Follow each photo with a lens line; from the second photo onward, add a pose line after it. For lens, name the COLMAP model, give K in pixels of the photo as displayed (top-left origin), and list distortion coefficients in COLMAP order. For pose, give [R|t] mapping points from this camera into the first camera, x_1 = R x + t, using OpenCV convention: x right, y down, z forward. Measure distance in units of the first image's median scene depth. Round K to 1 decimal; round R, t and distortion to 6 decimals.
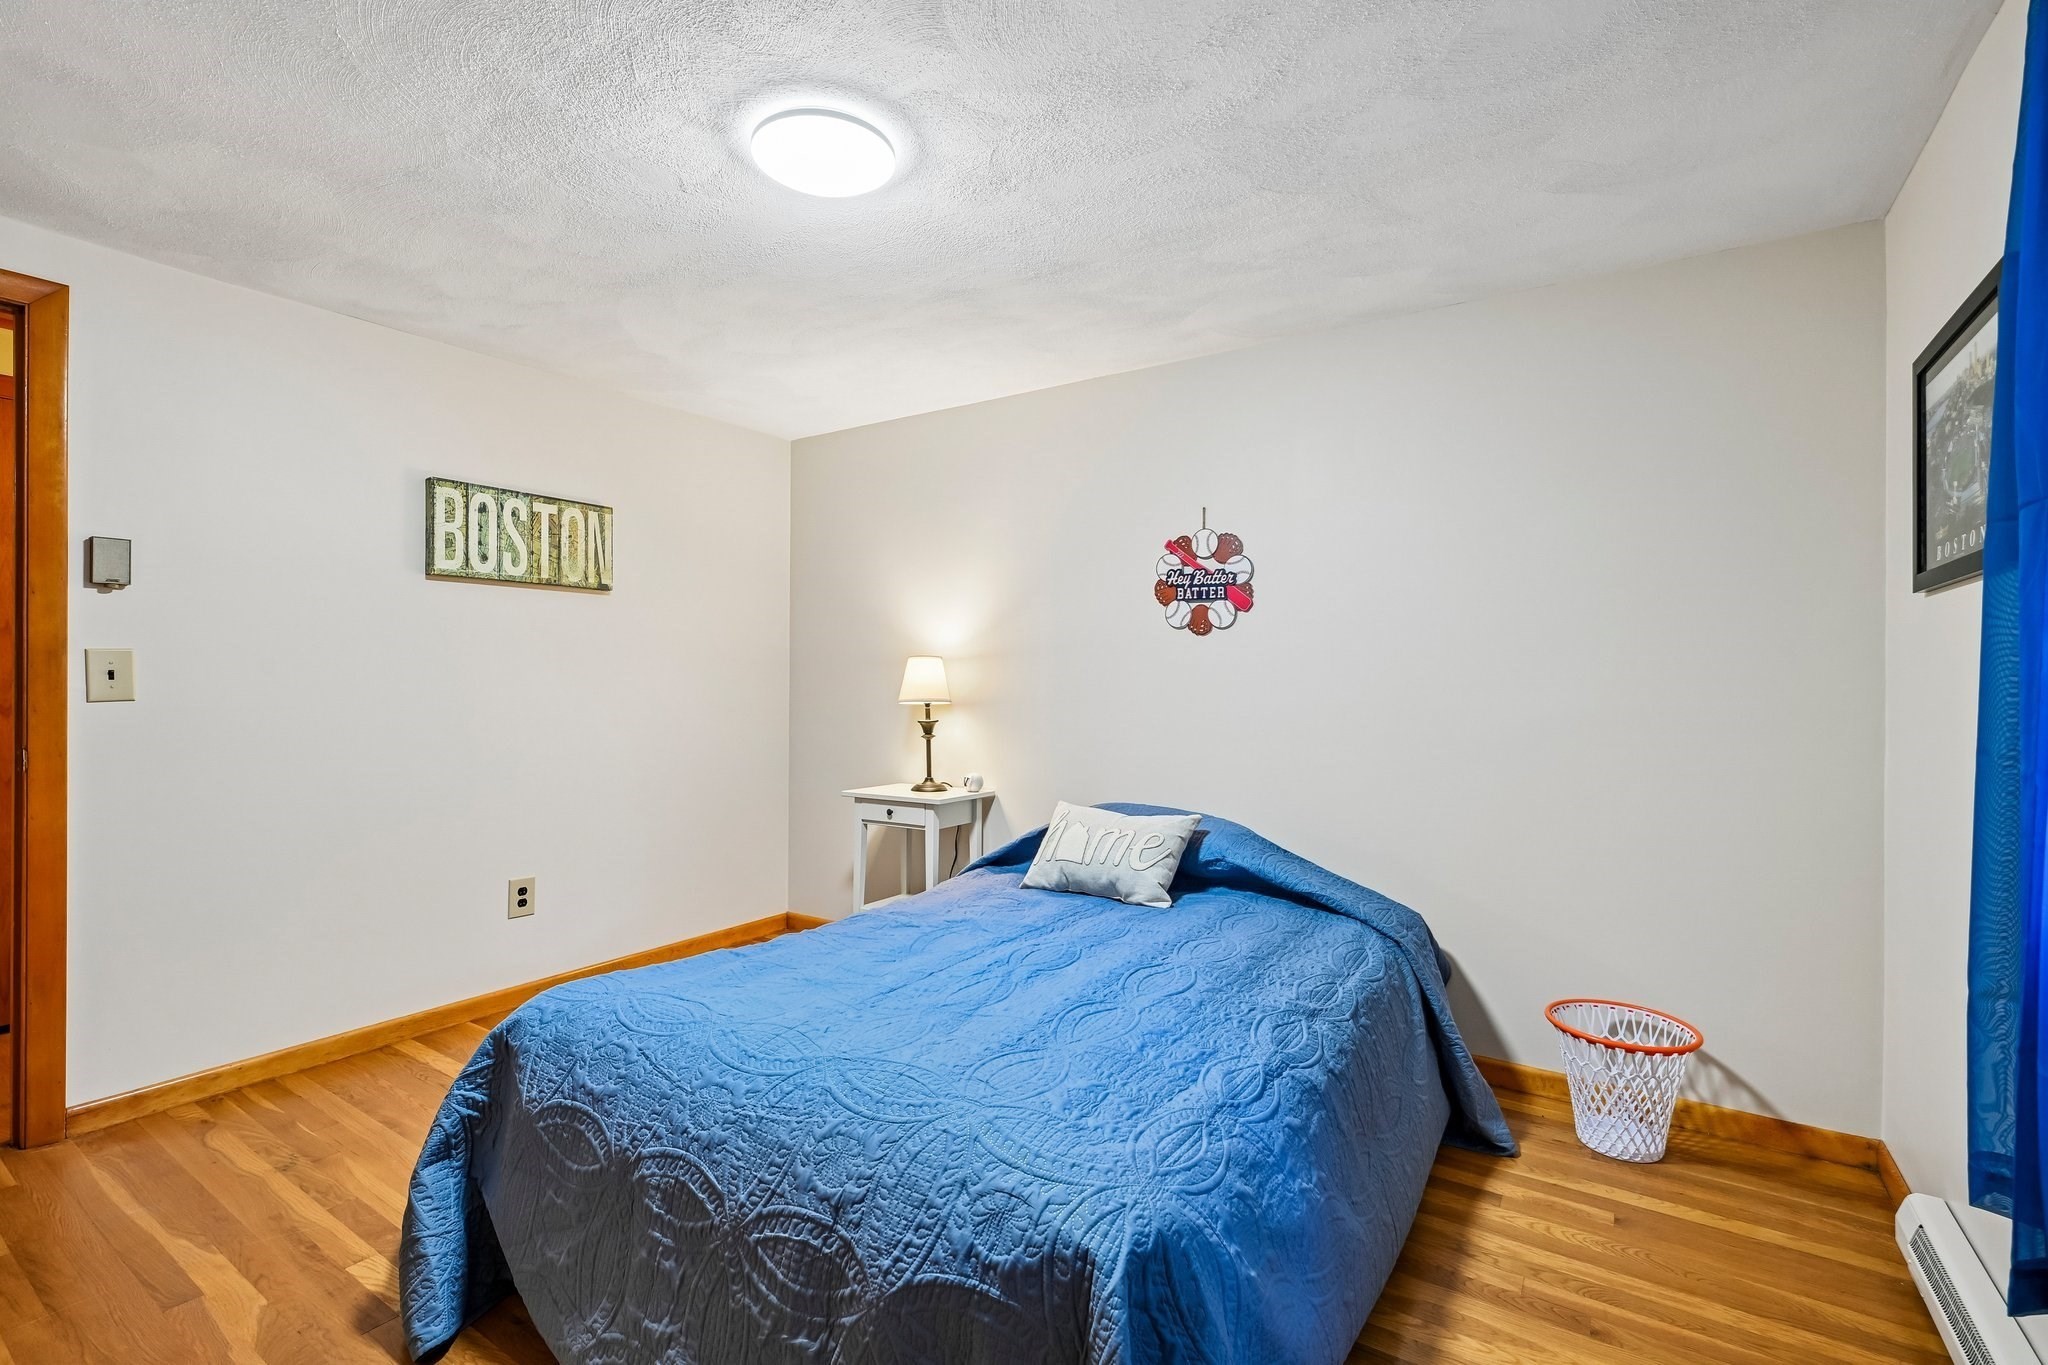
lens RADIAL K [[916.7, 0, 1023.5], [0, 916.7, 679.1], [0, 0, 1]] dist [0.002058, 0.000381]
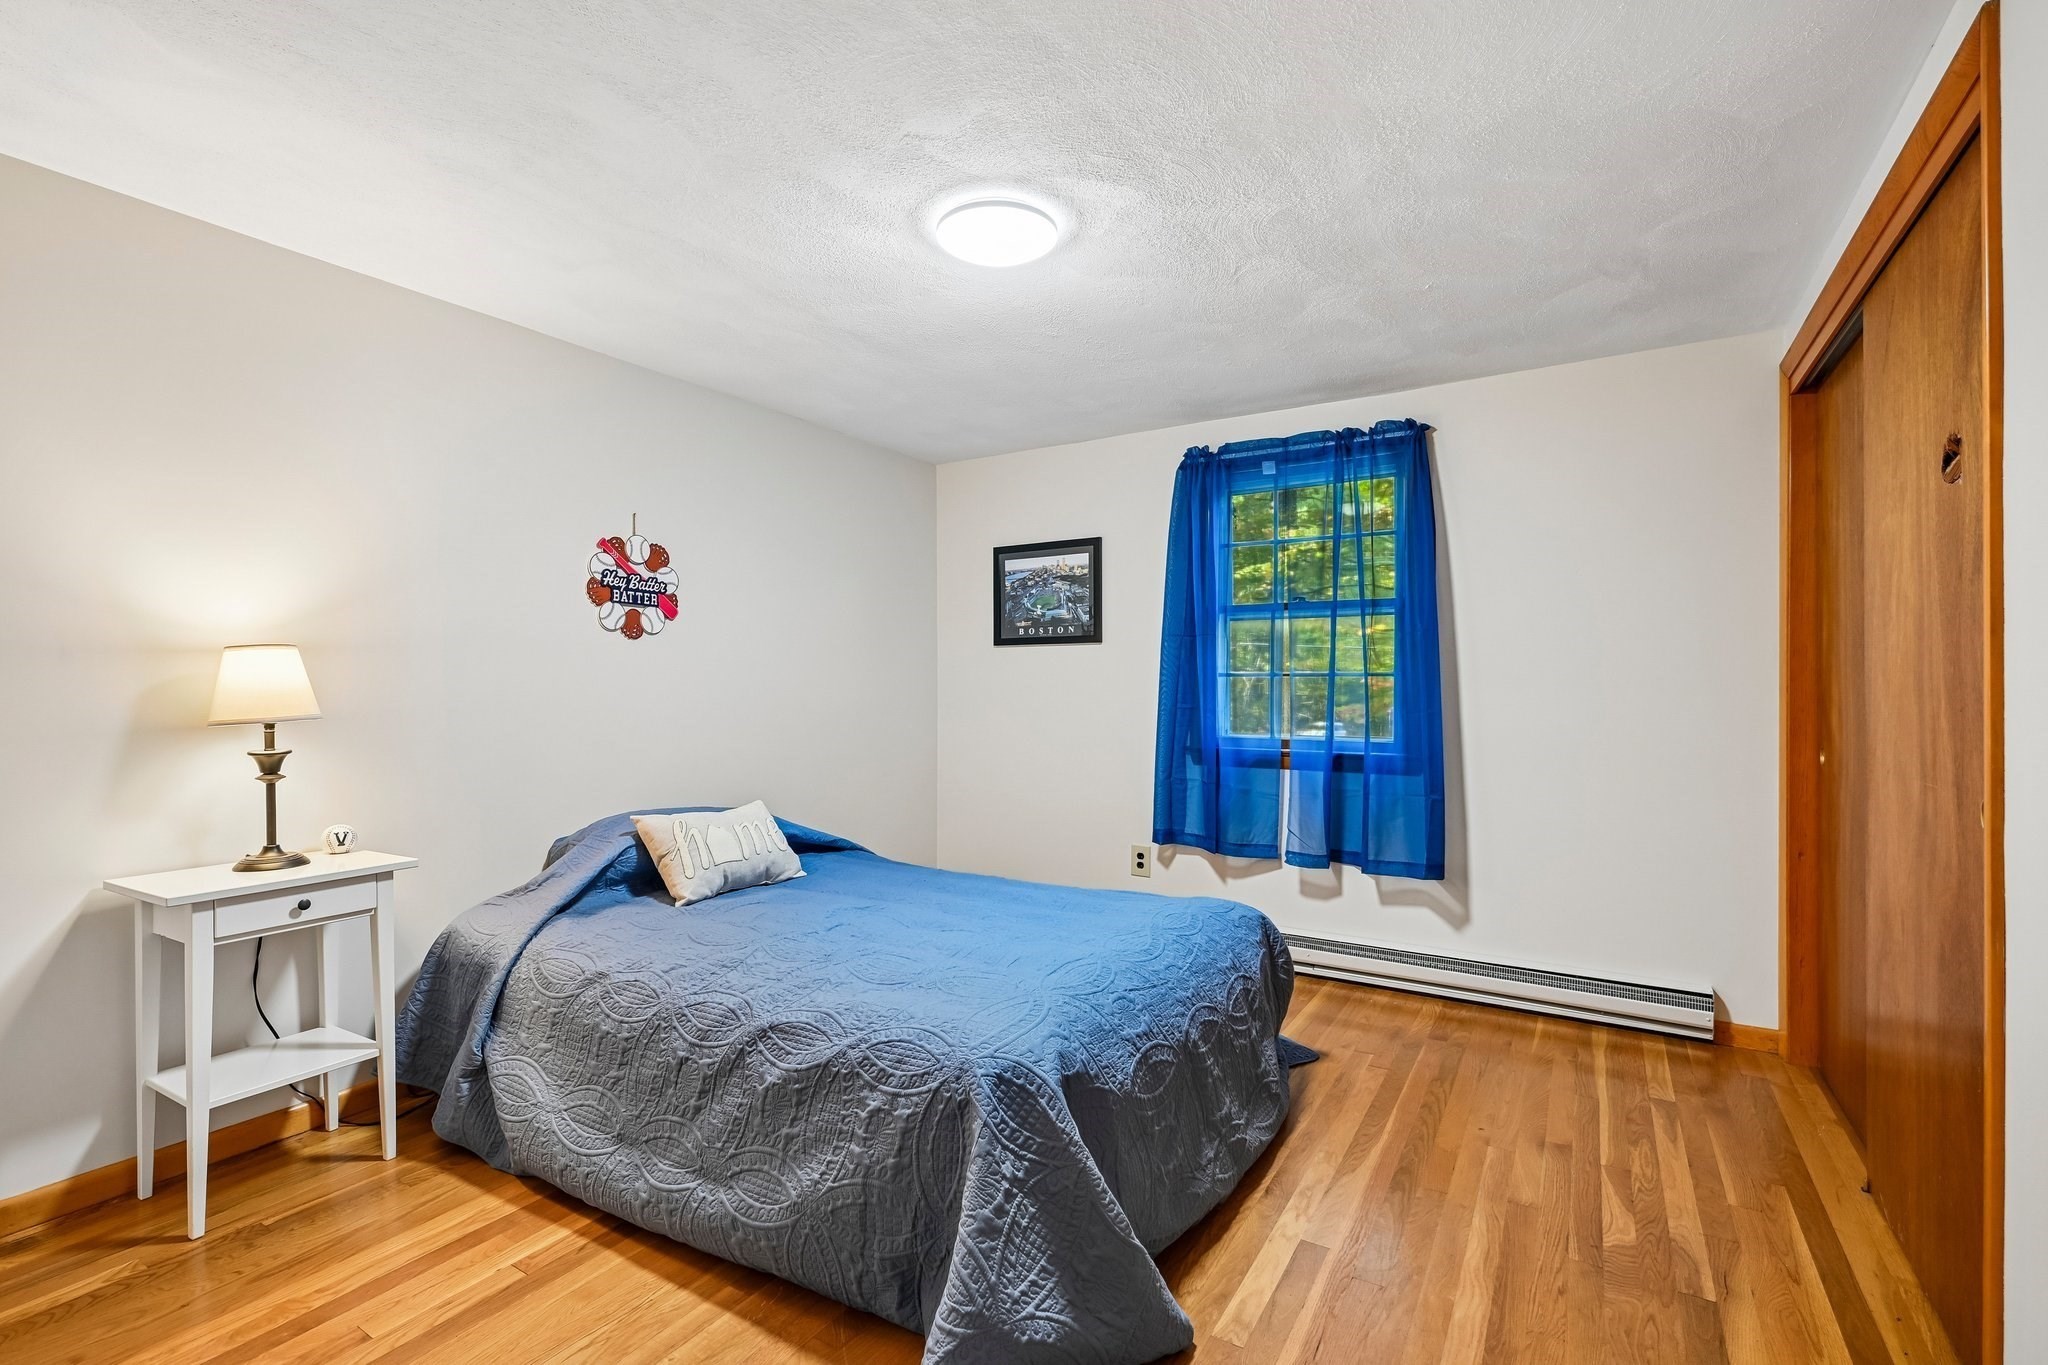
lens RADIAL K [[916.7, 0, 1023.5], [0, 916.7, 679.1], [0, 0, 1]] dist [0.002058, 0.000381]
pose [[-0.033297, 0.000056, 0.999446, -0.834310], [-0.004119, 0.999992, -0.000193, -0.005075], [-0.999437, -0.004123, -0.033296, 0.600492]]
